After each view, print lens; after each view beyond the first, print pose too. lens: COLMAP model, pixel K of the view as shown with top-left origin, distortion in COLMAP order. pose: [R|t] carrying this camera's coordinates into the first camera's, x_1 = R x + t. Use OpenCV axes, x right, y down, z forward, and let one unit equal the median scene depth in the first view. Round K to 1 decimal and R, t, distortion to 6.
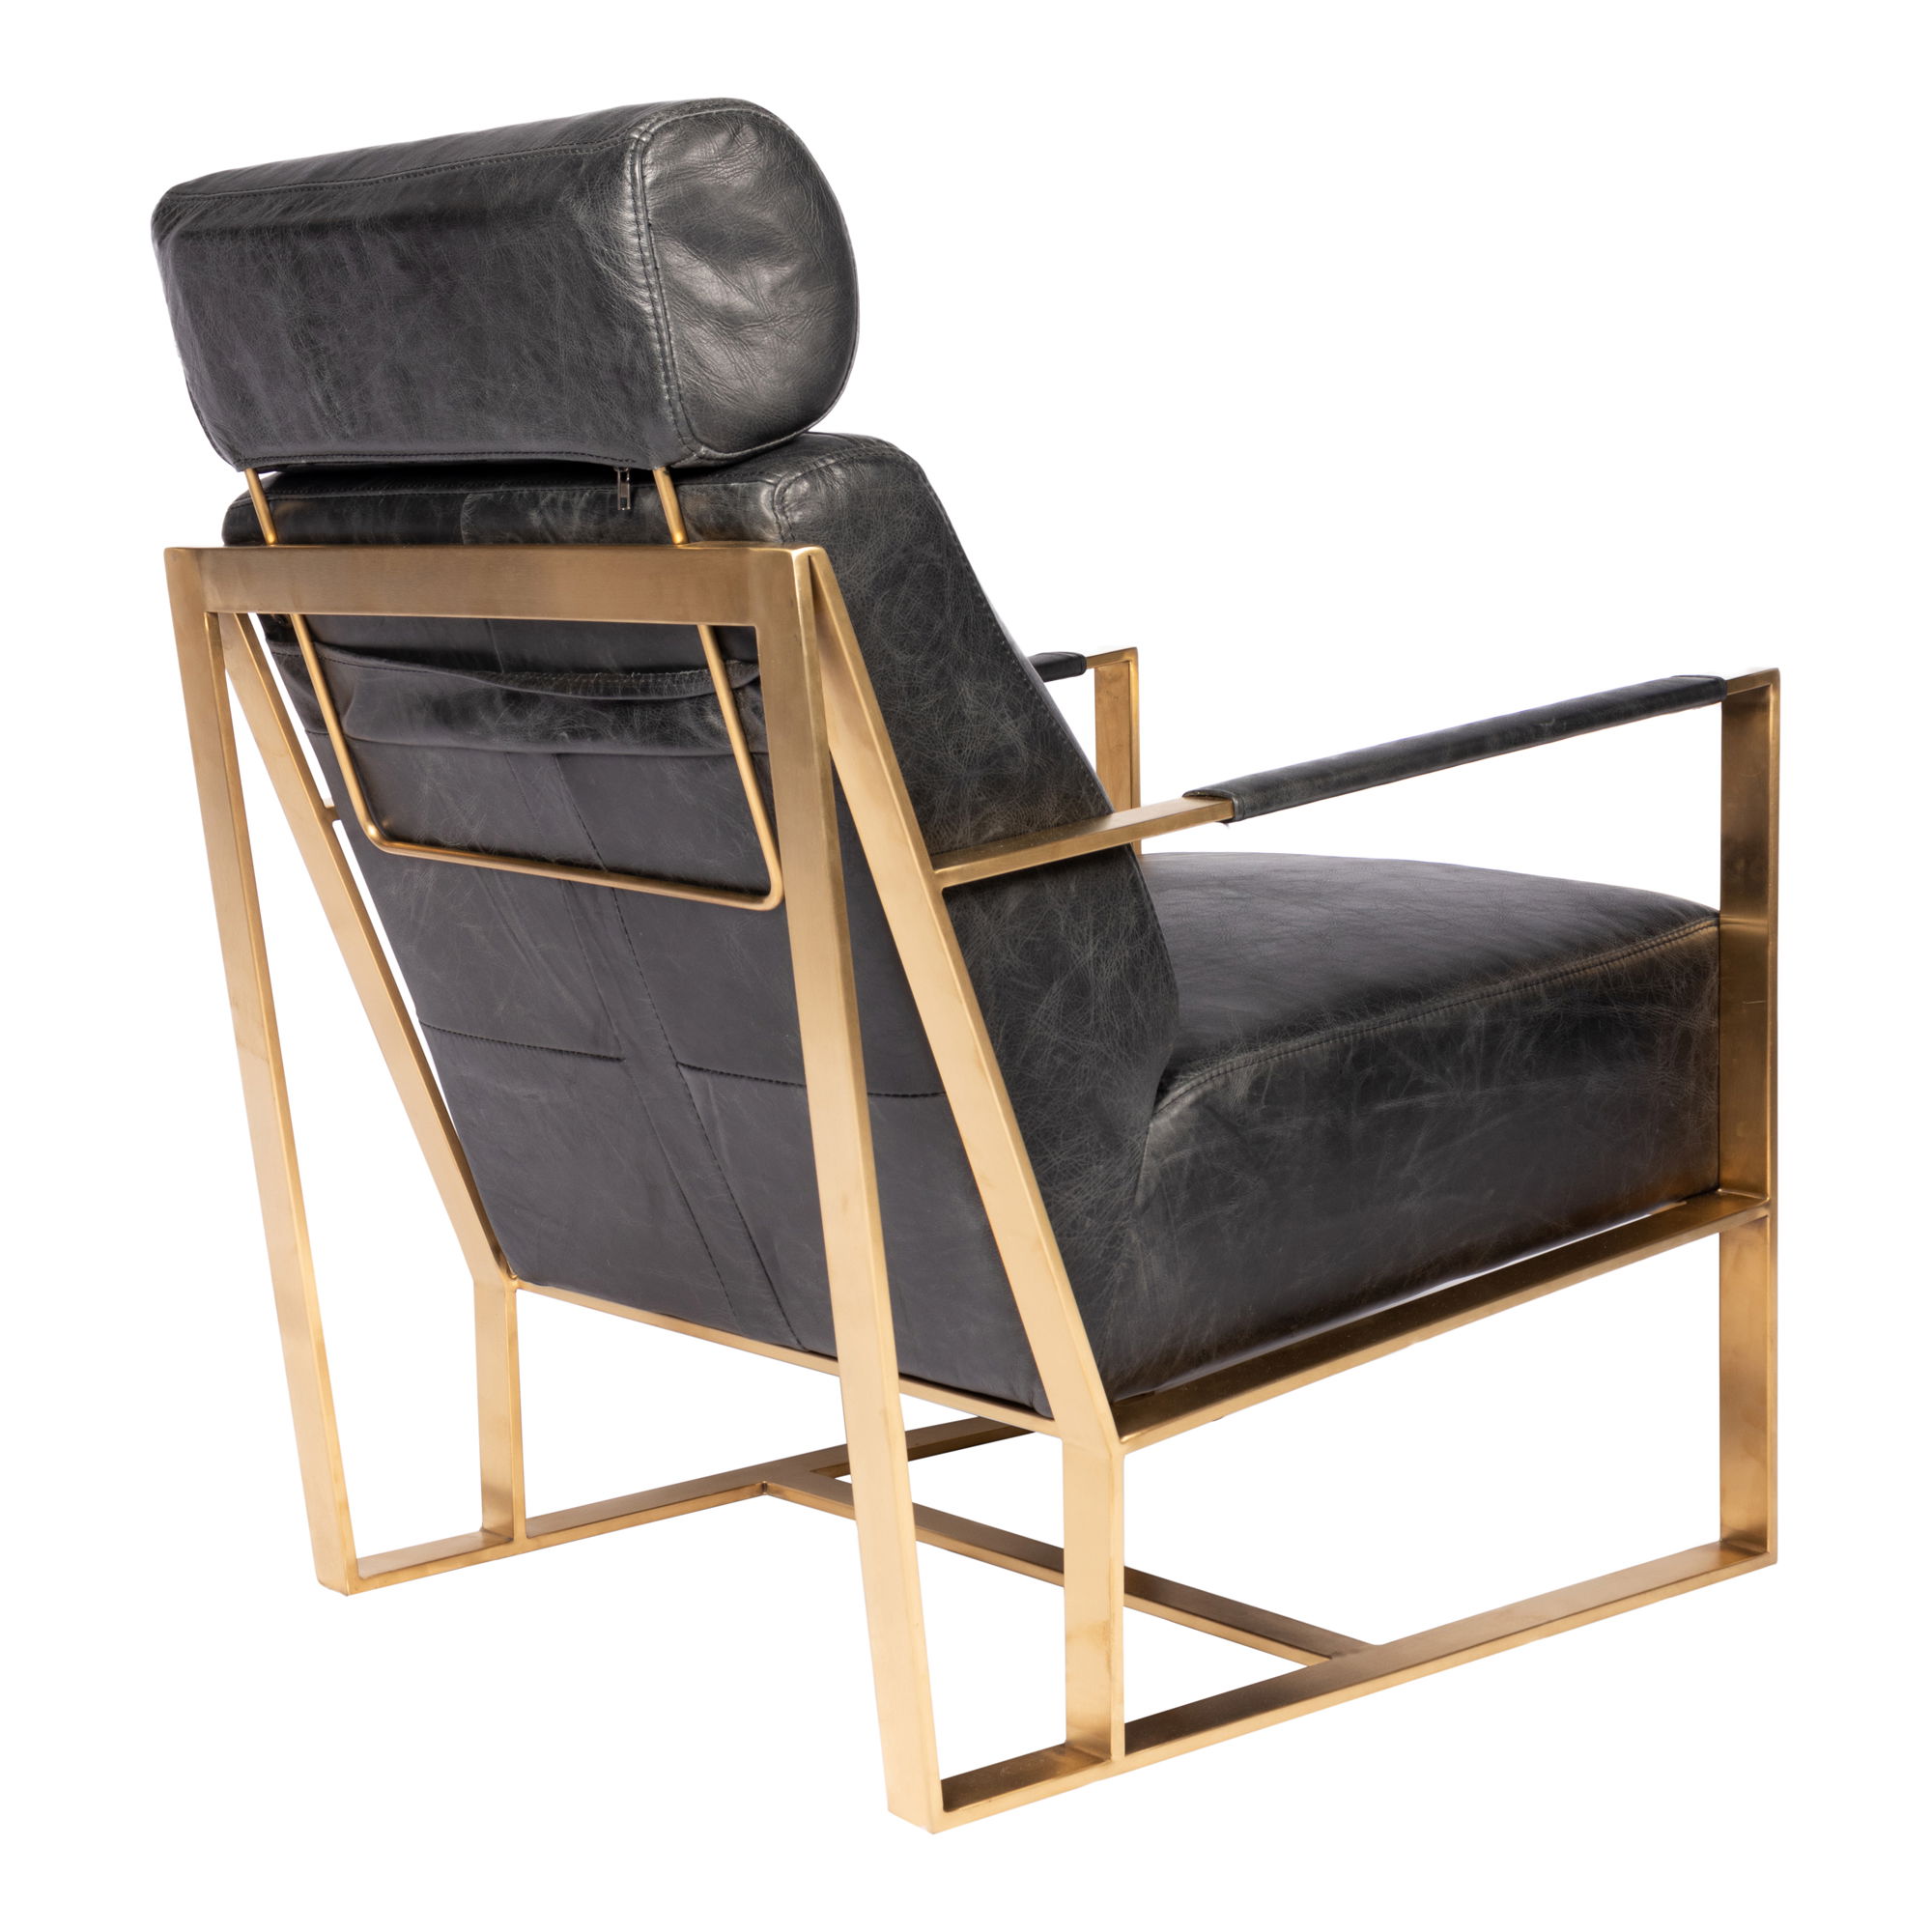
lens RADIAL K [[3759.5, 0, 966.0], [0, 3759.5, 966.0], [0, 0, 1]] dist [0.001367, 0.293619]
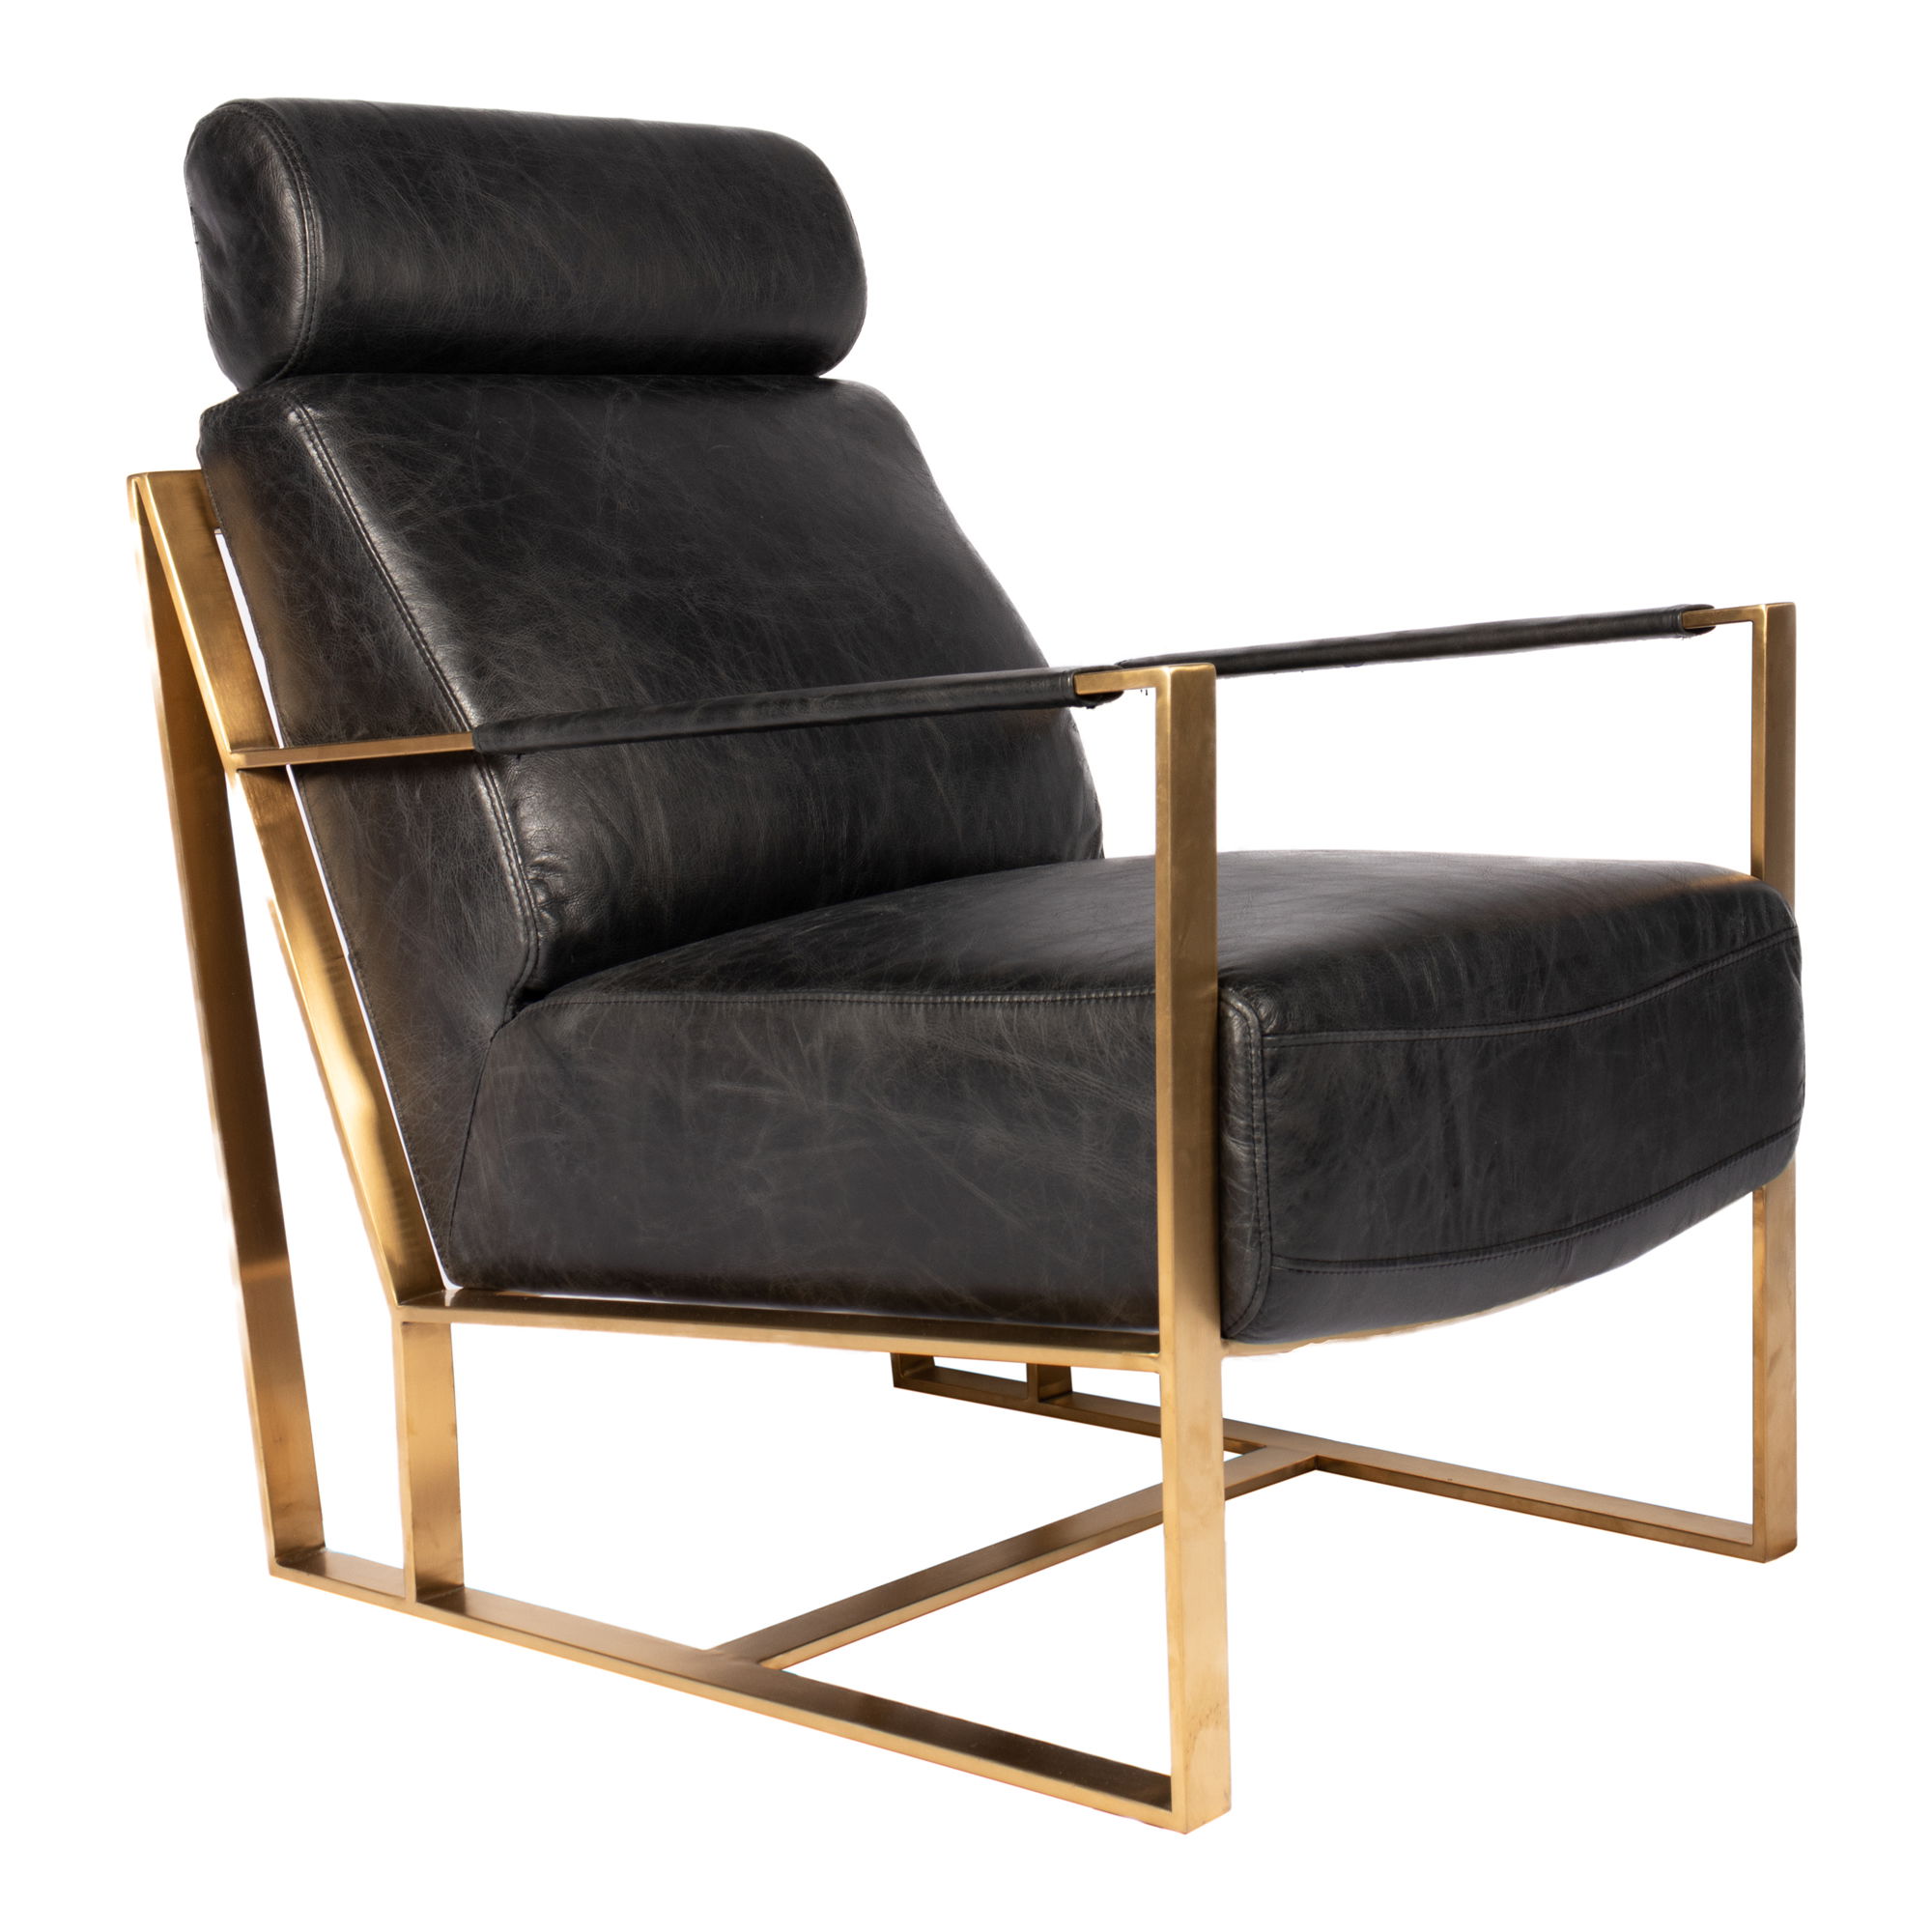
lens RADIAL K [[3939.8, 0, 965.5], [0, 3939.8, 920.3], [0, 0, 1]] dist [0.084820, 0.280982]
pose [[0.142118, 0.141298, -0.979713, 1.116637], [-0.109965, 0.985886, 0.126237, -0.139350], [0.983723, 0.089794, 0.155650, 0.933550]]
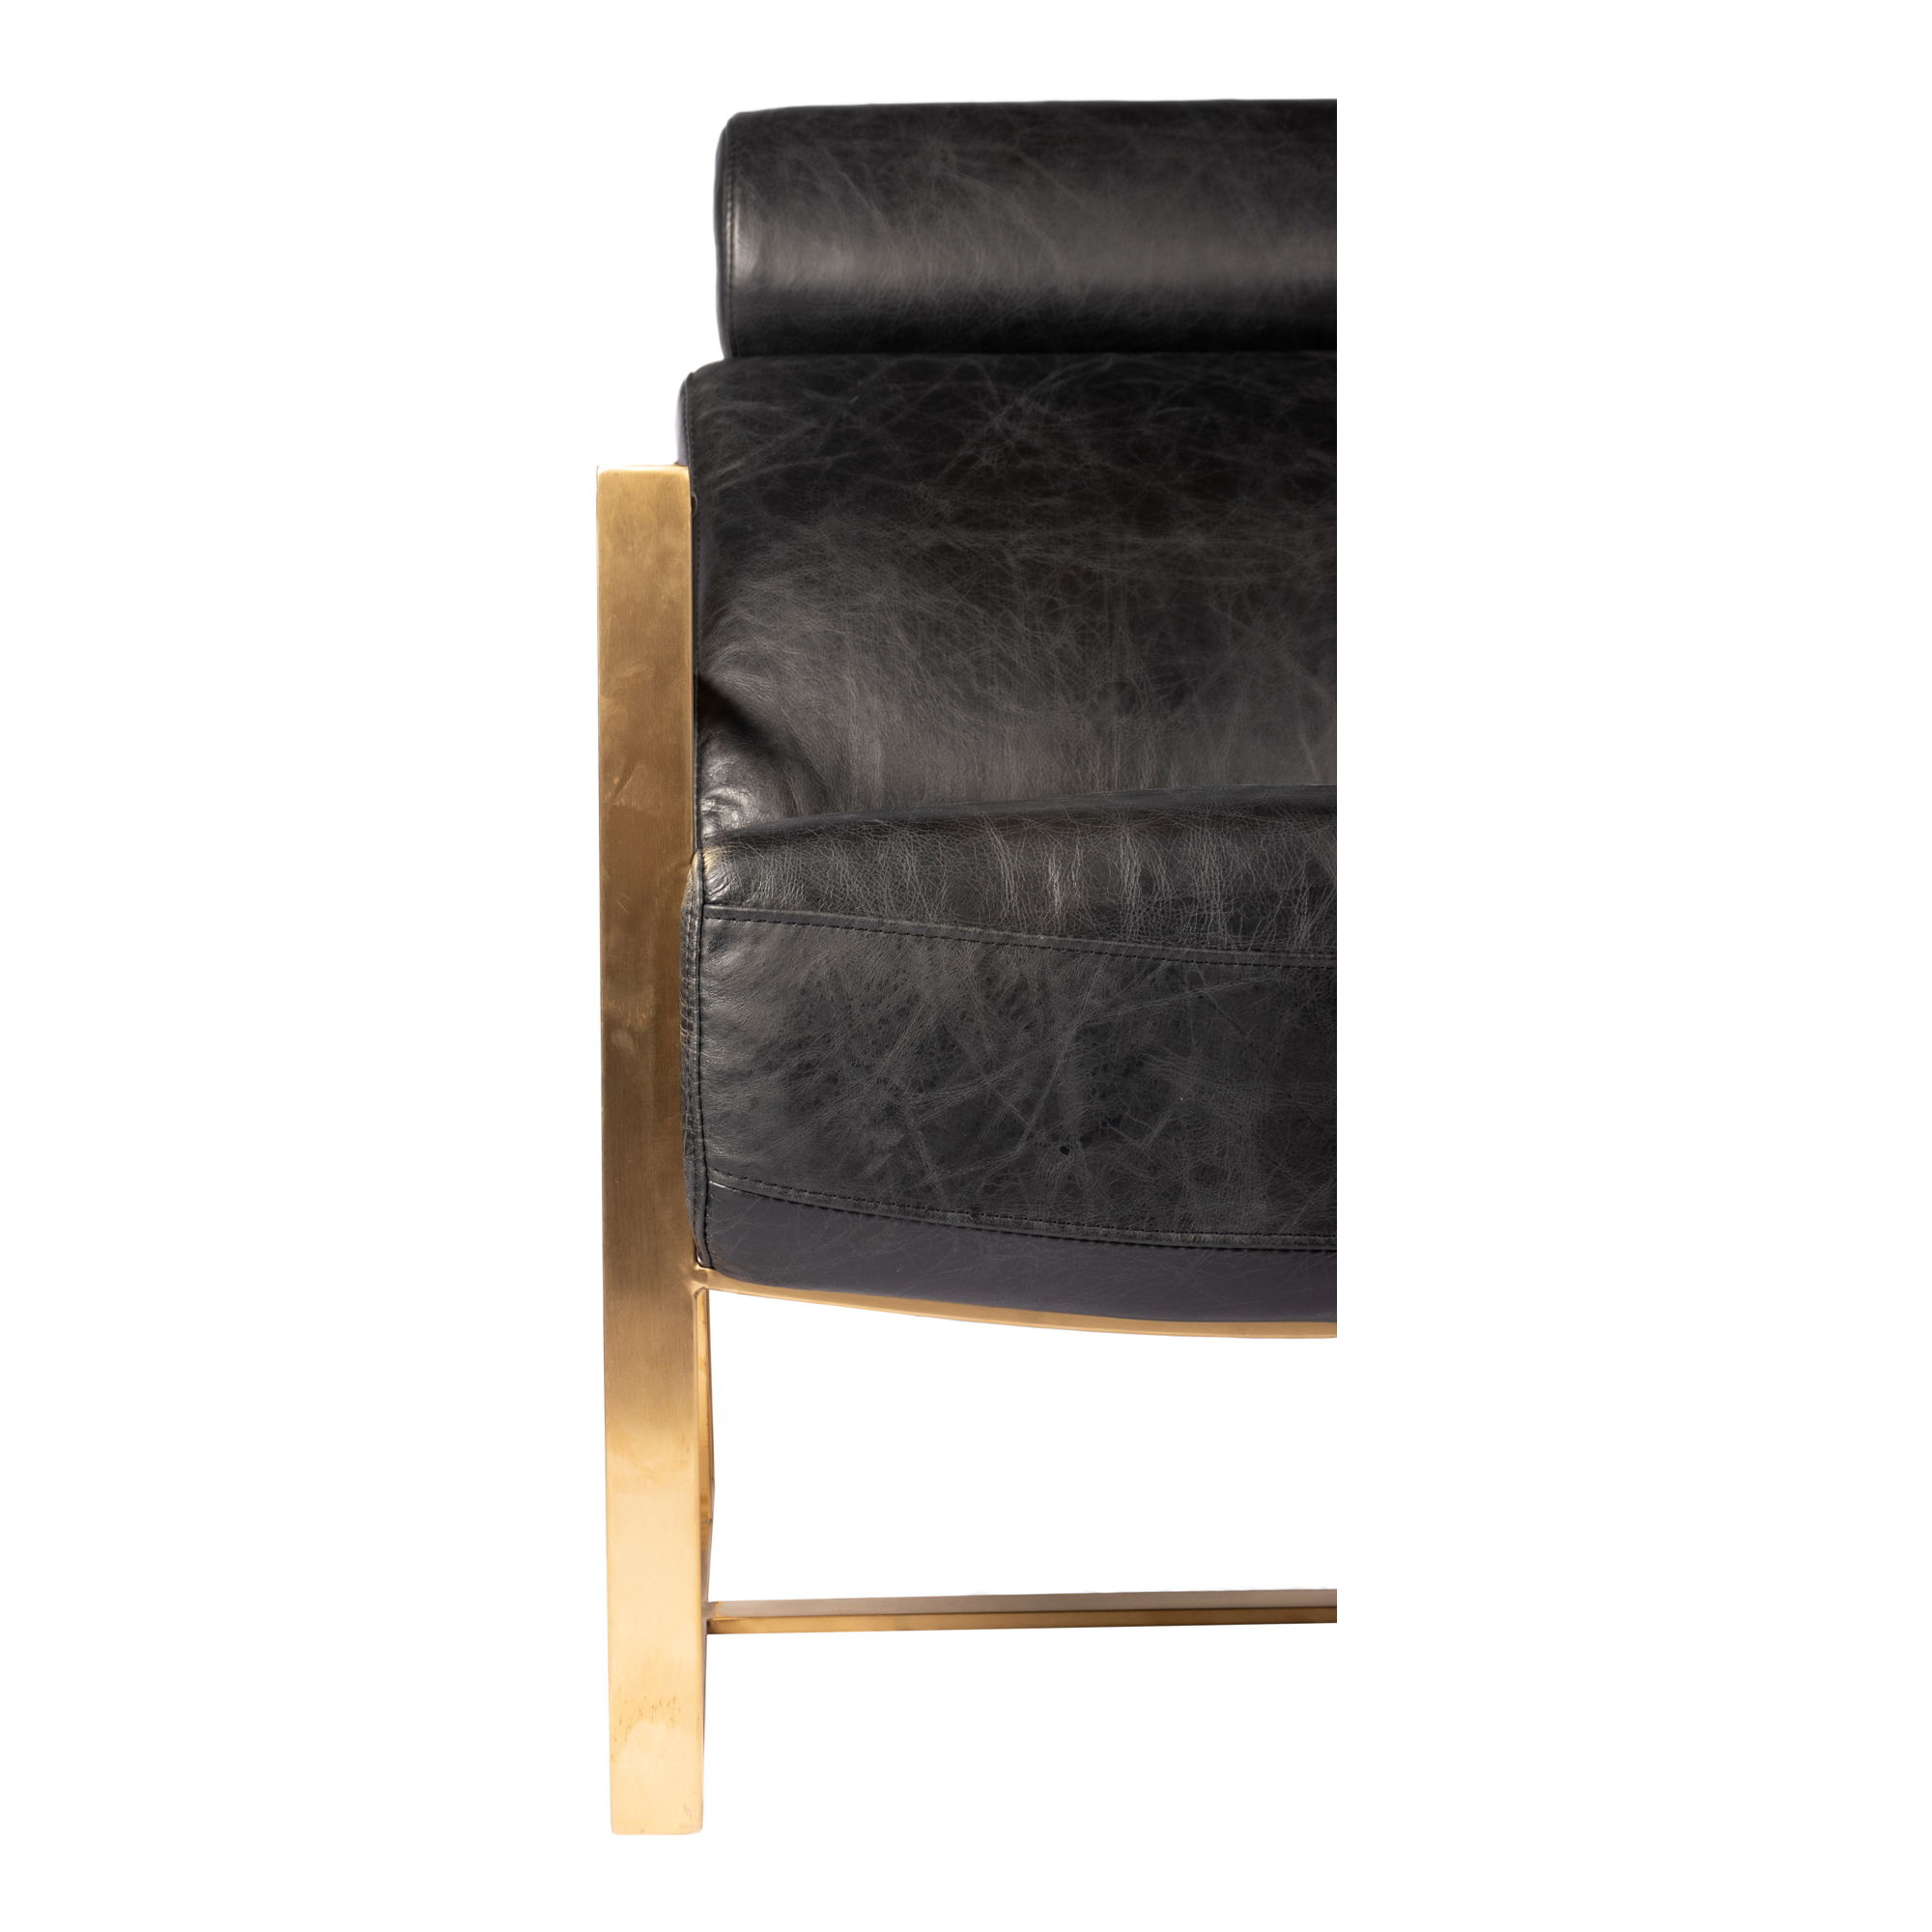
lens RADIAL K [[3182.6, 0, 966.0], [0, 3182.6, 966.0], [0, 0, 1]] dist [-0.144561, 3.282178]
pose [[-0.651315, 0.044679, -0.757491, 0.652956], [-0.070775, 0.990336, 0.119267, -0.067641], [0.755499, 0.131292, -0.641859, 1.604140]]
